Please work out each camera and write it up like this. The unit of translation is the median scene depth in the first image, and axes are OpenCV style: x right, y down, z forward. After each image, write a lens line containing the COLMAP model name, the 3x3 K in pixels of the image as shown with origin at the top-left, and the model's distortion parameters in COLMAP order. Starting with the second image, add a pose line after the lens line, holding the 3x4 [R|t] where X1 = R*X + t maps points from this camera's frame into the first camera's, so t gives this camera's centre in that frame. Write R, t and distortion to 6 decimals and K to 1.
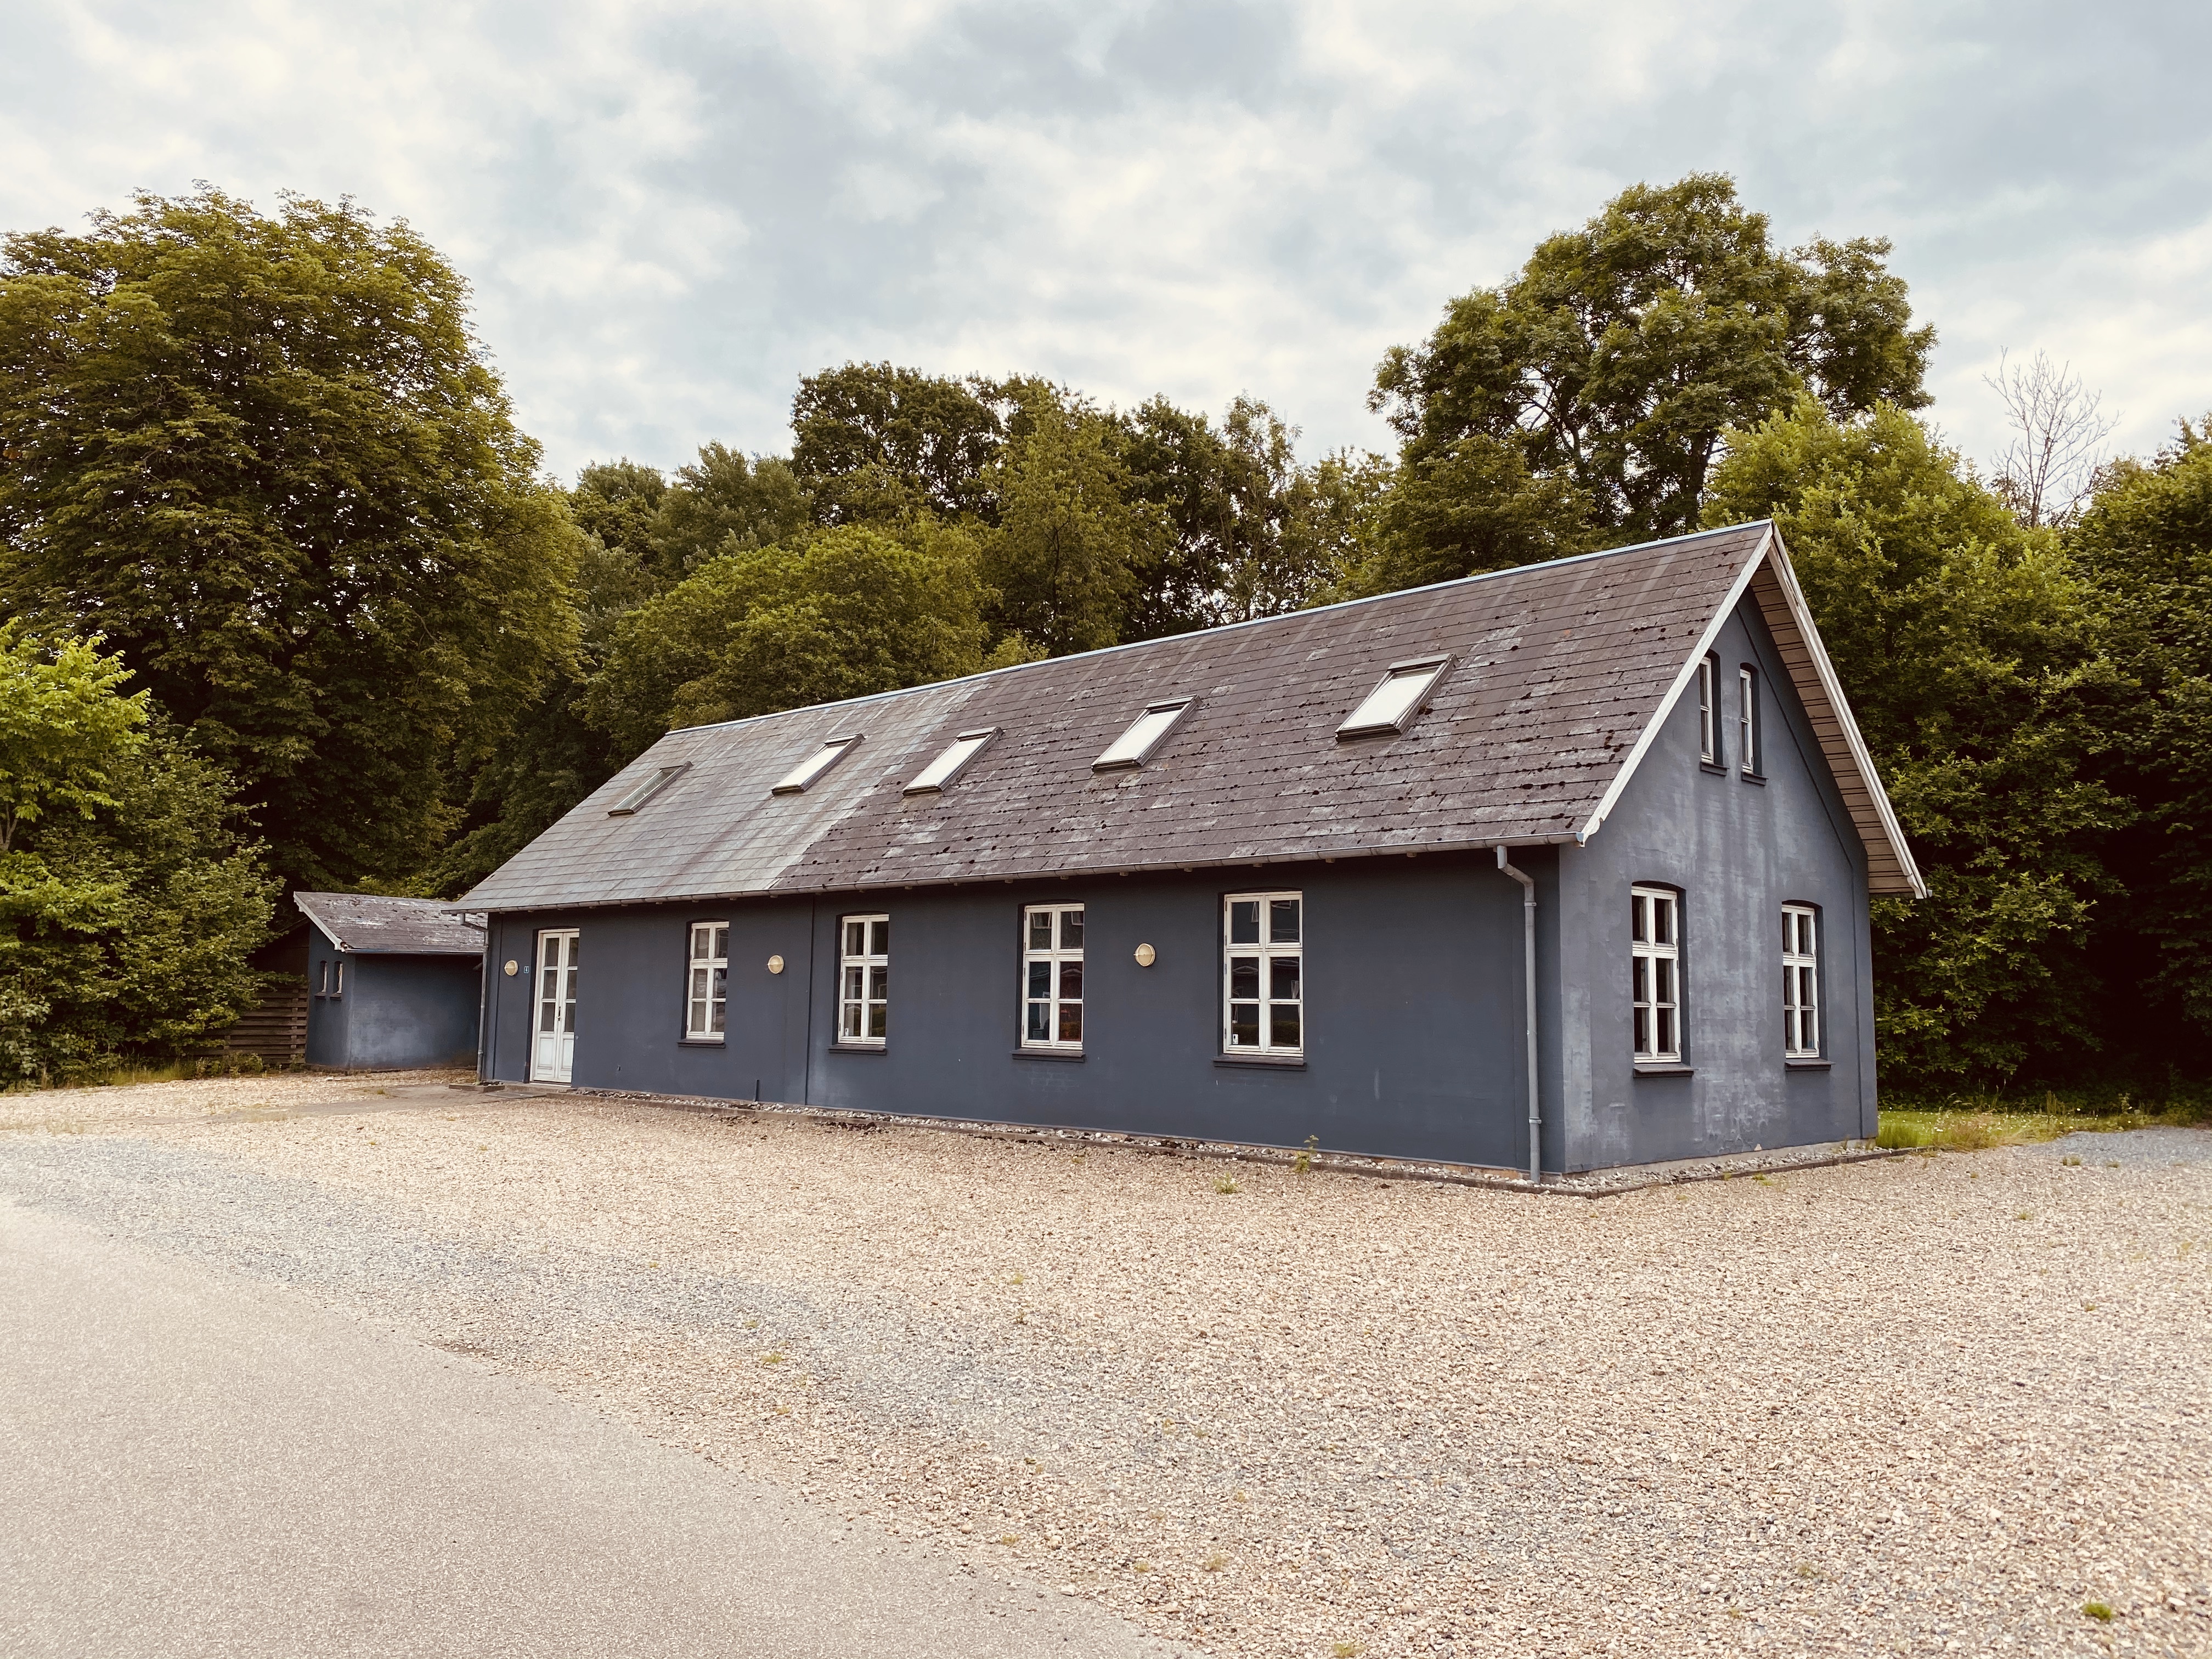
lens RADIAL K [[1564.3, 0, 1106.0], [0, 1564.3, 829.5], [0, 0, 1]] dist [-0.034018, -0.000114]
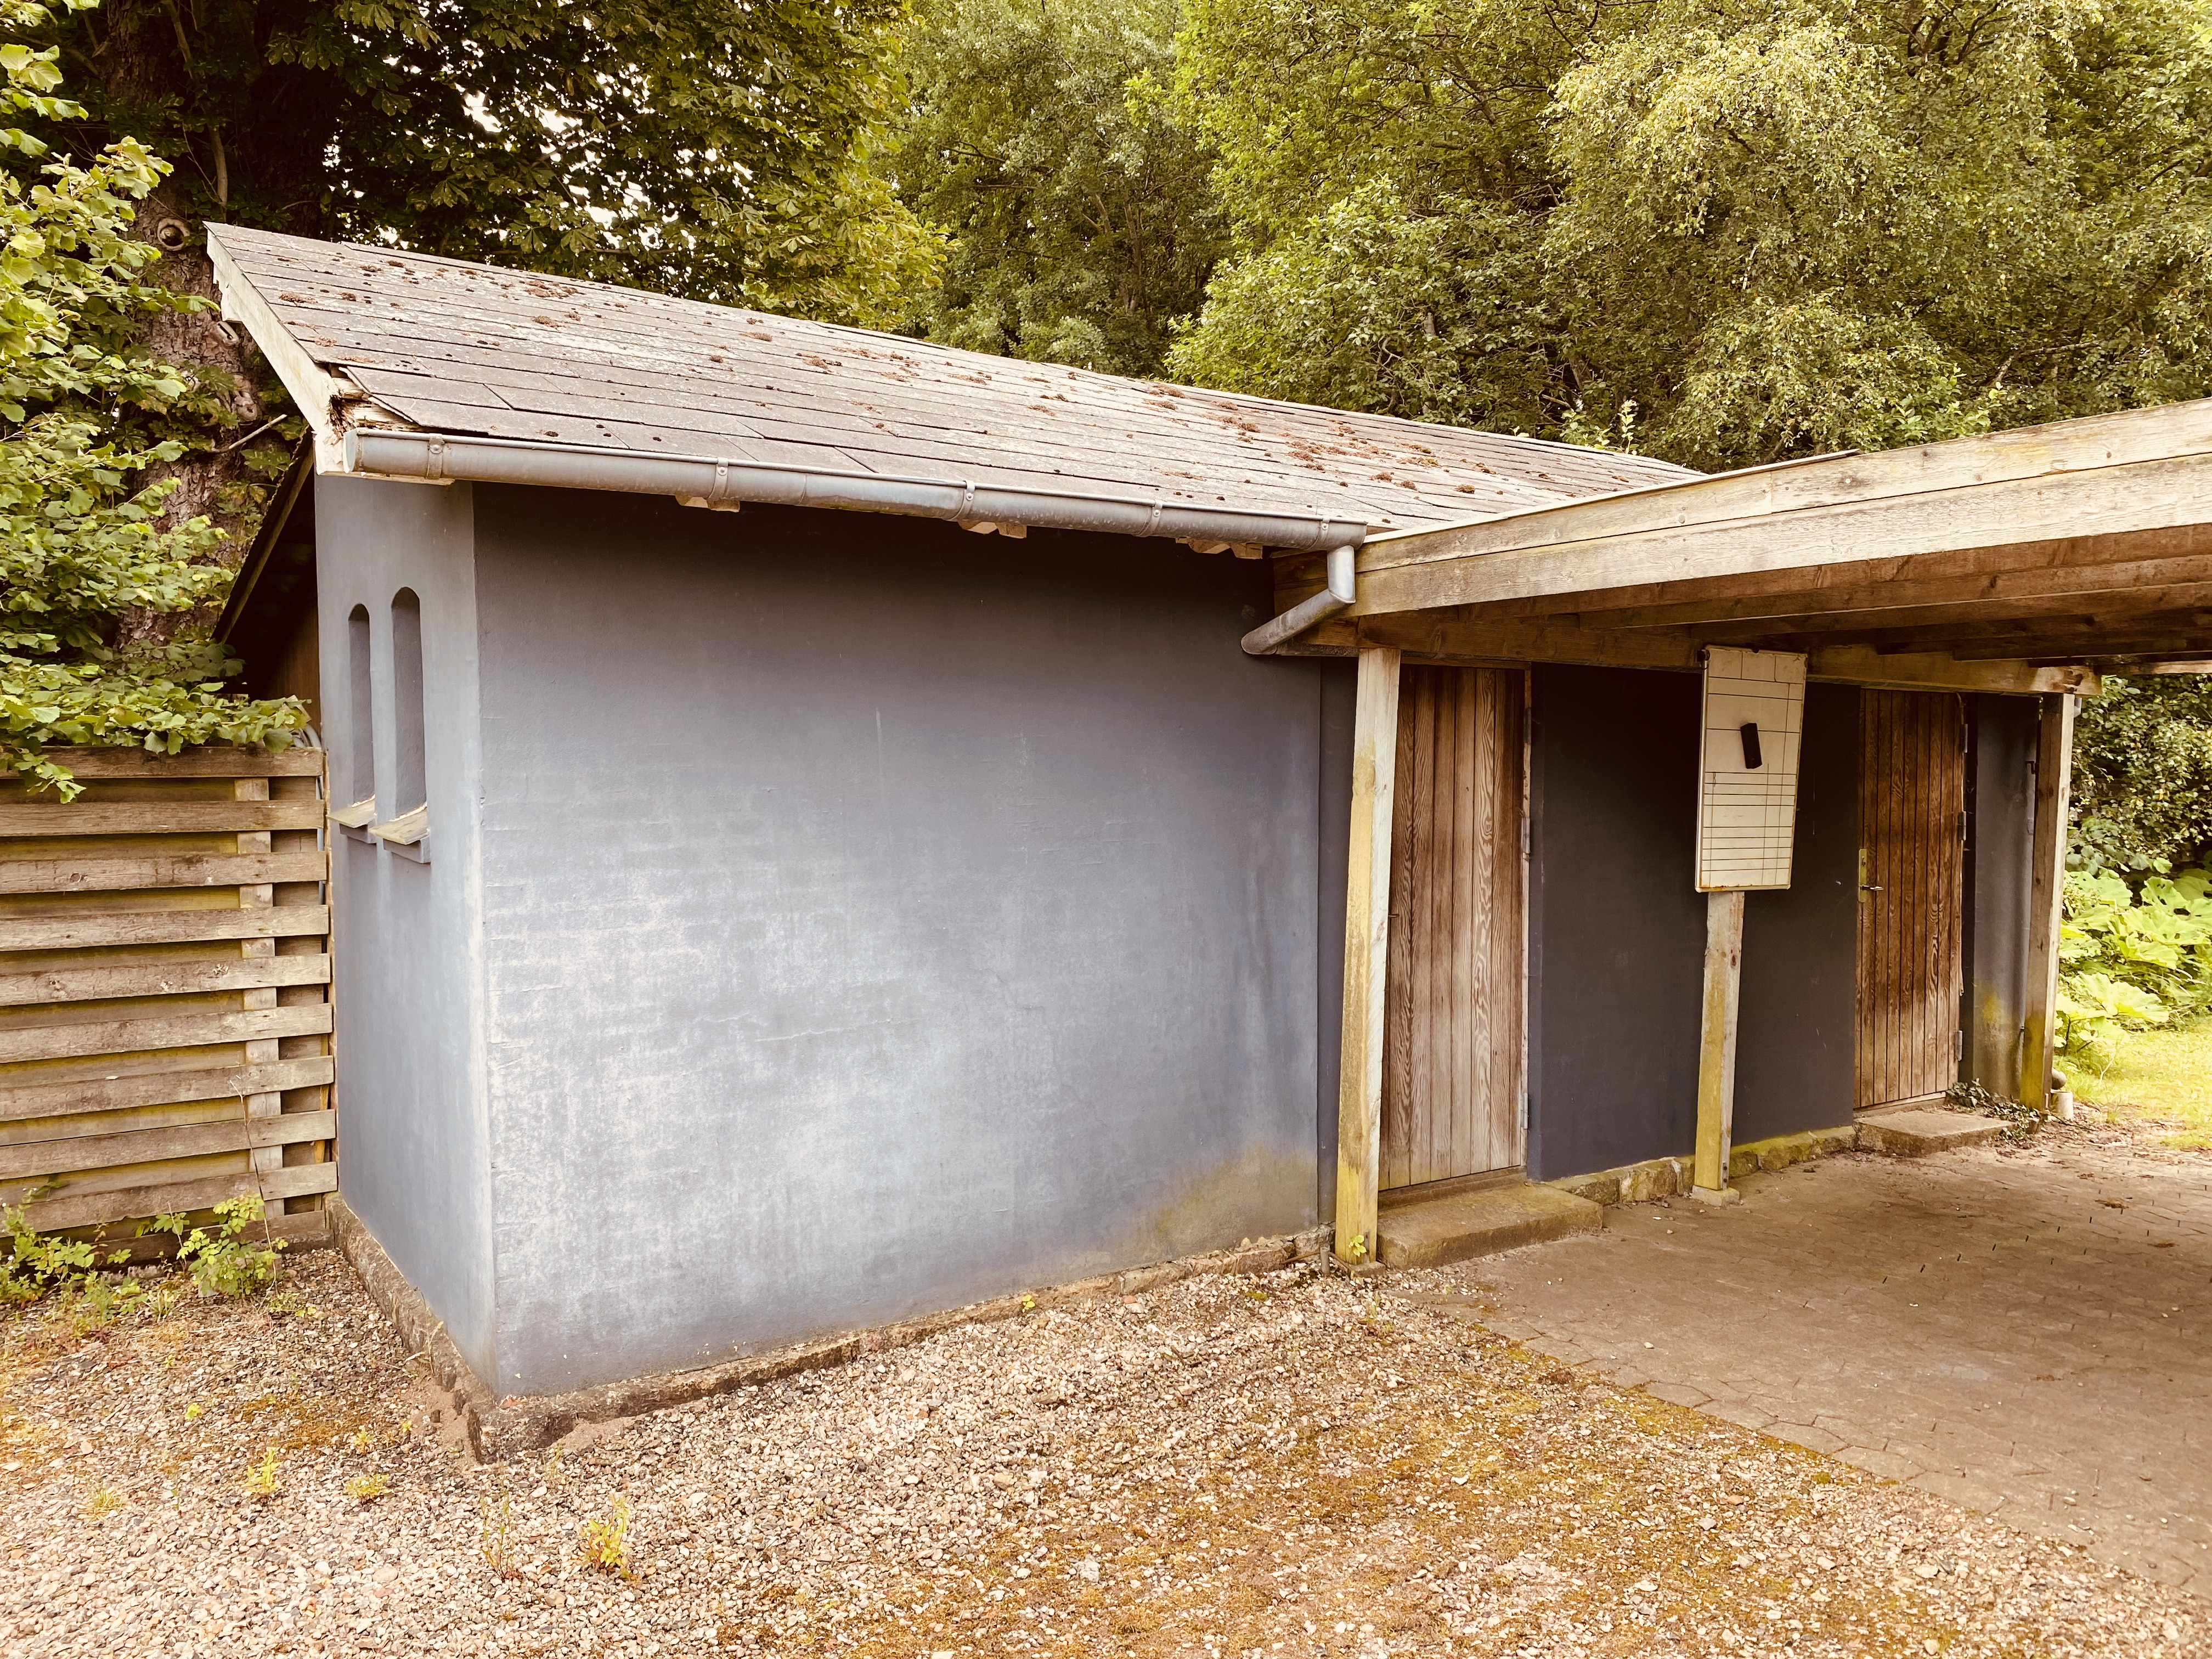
lens RADIAL K [[1698.0, 0, 1105.4], [0, 1698.0, 851.0], [0, 0, 1]] dist [0.046240, -0.046925]
pose [[0.969410, 0.002719, -0.245430, -0.393358], [0.038932, 0.985576, 0.164692, 0.085534], [0.242338, -0.169210, 0.955322, 0.861614]]
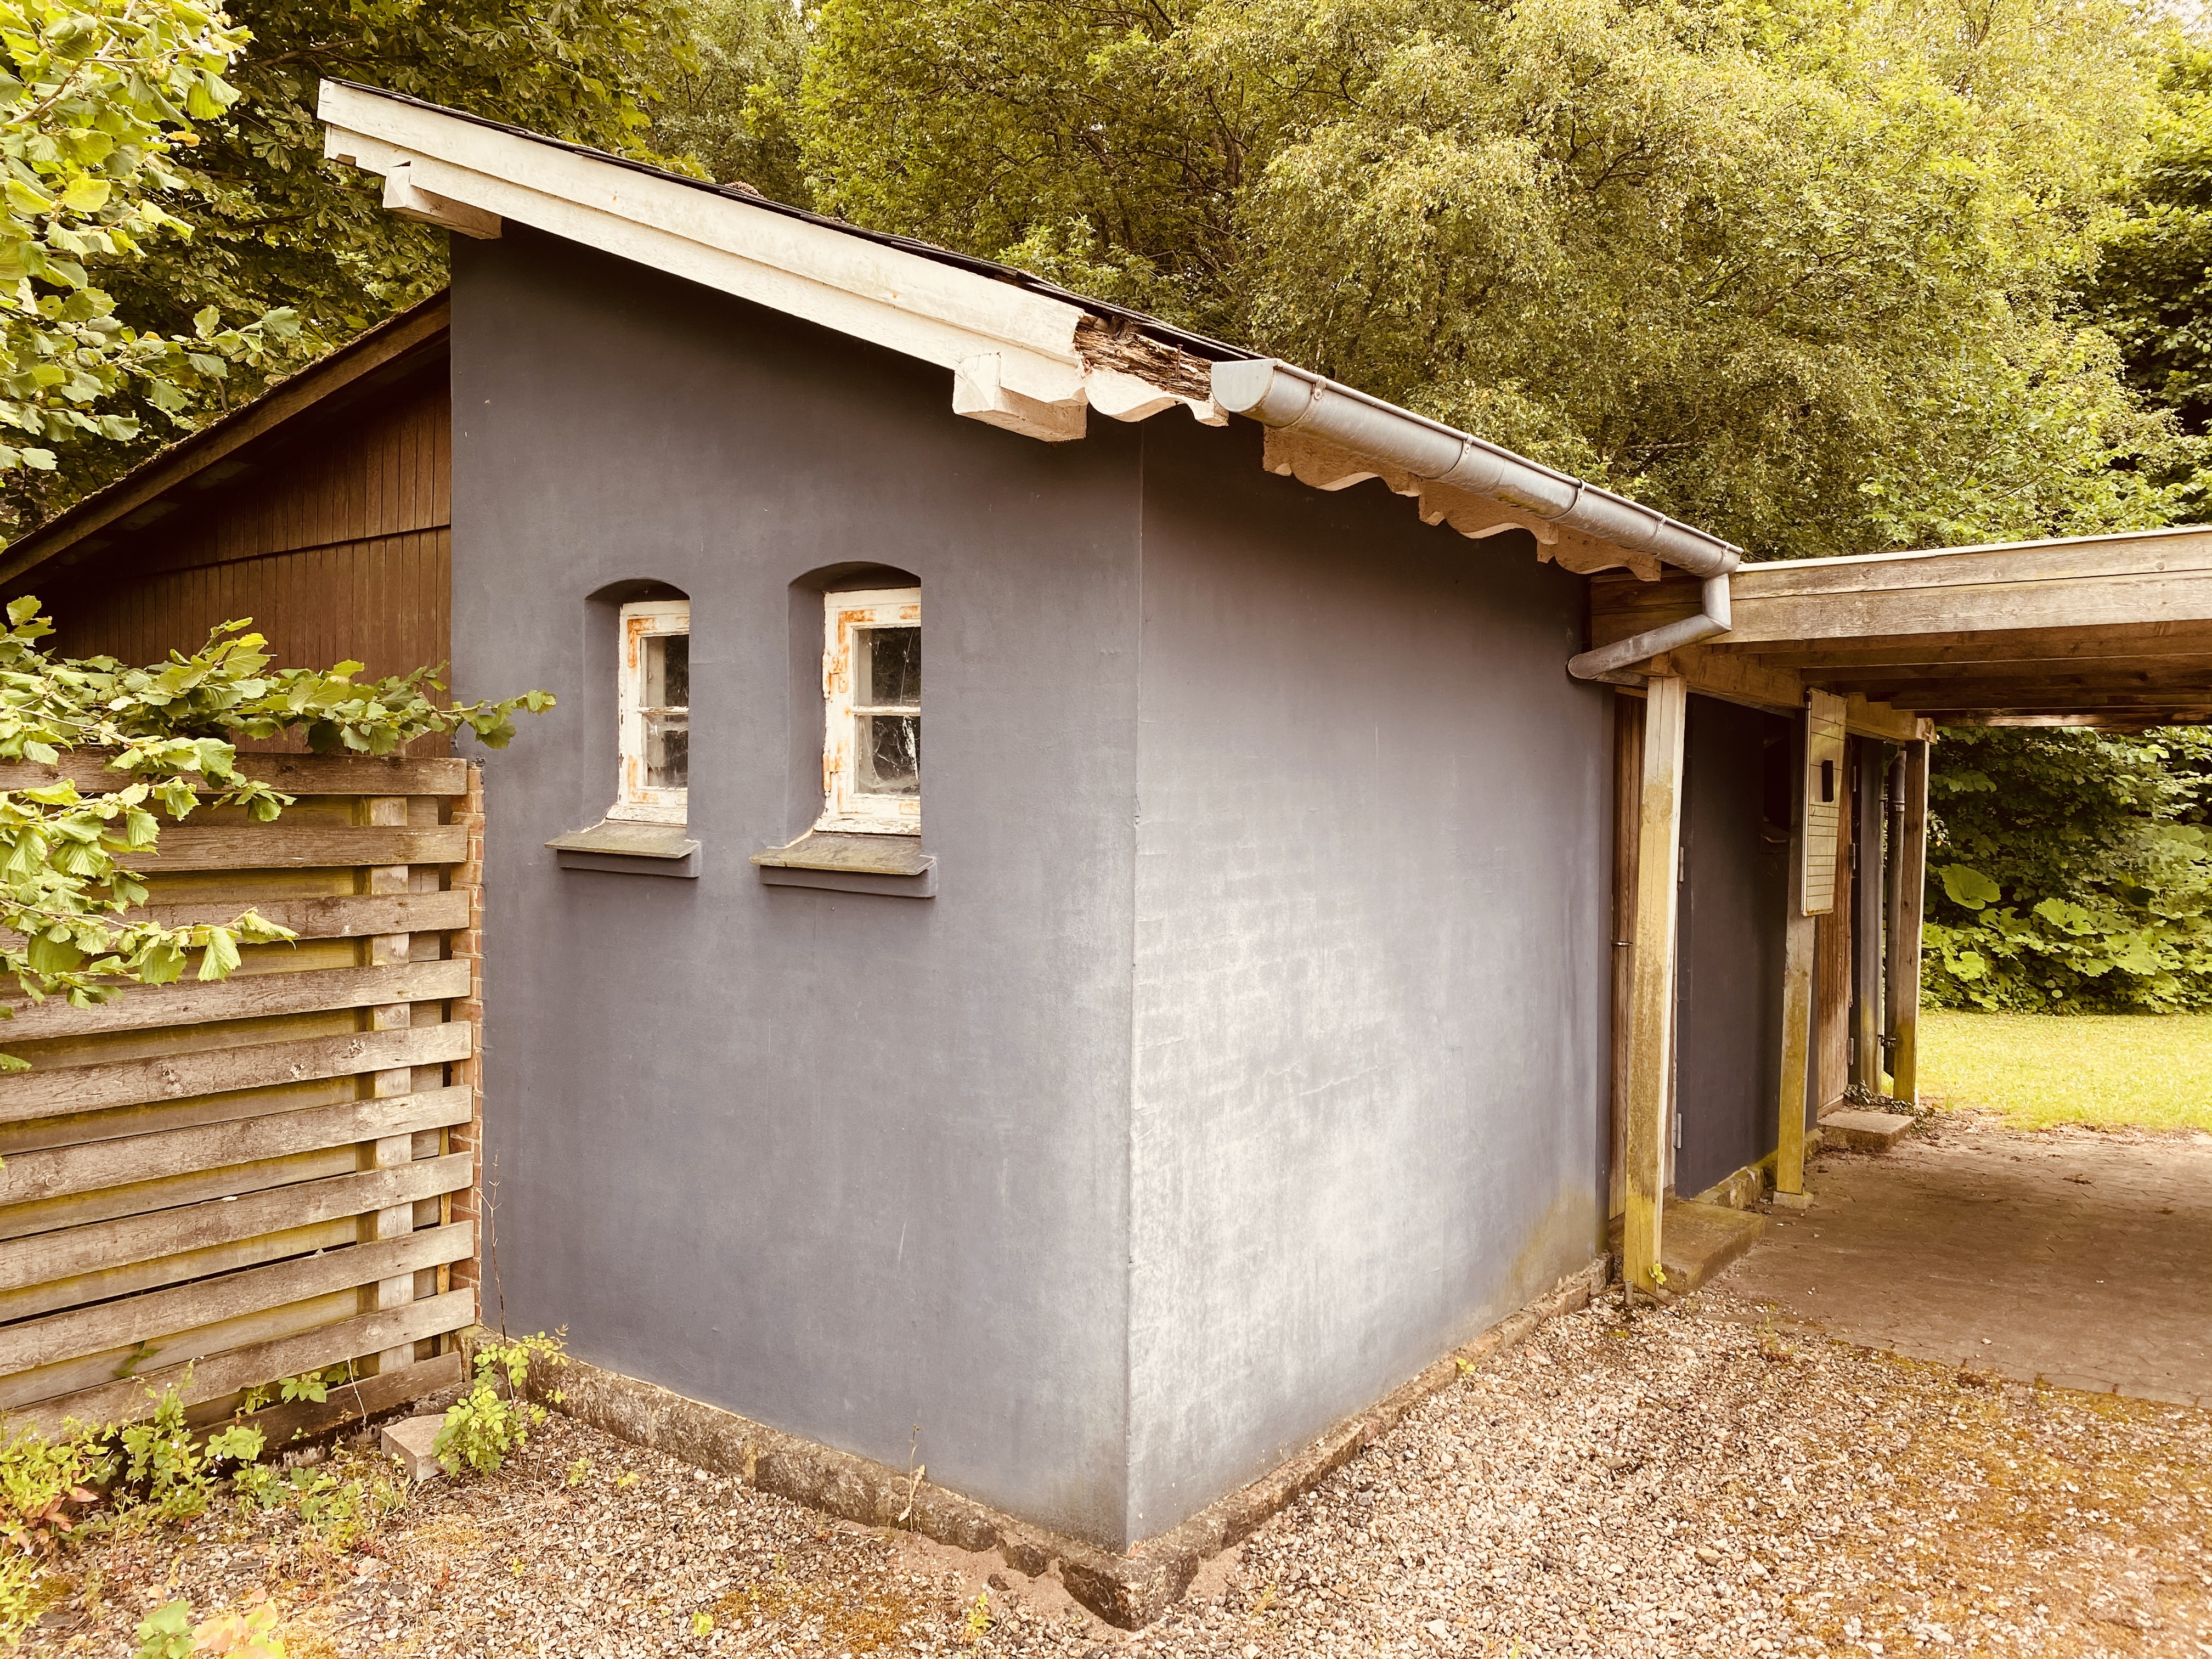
lens RADIAL K [[1711.4, 0, 1106.0], [0, 1711.4, 829.5], [0, 0, 1]] dist [0.014601, 0.008408]
pose [[0.992214, -0.004053, 0.124481, -0.492563], [-0.012502, 0.991181, 0.131925, 0.087805], [-0.123918, -0.132454, 0.983413, 0.868776]]
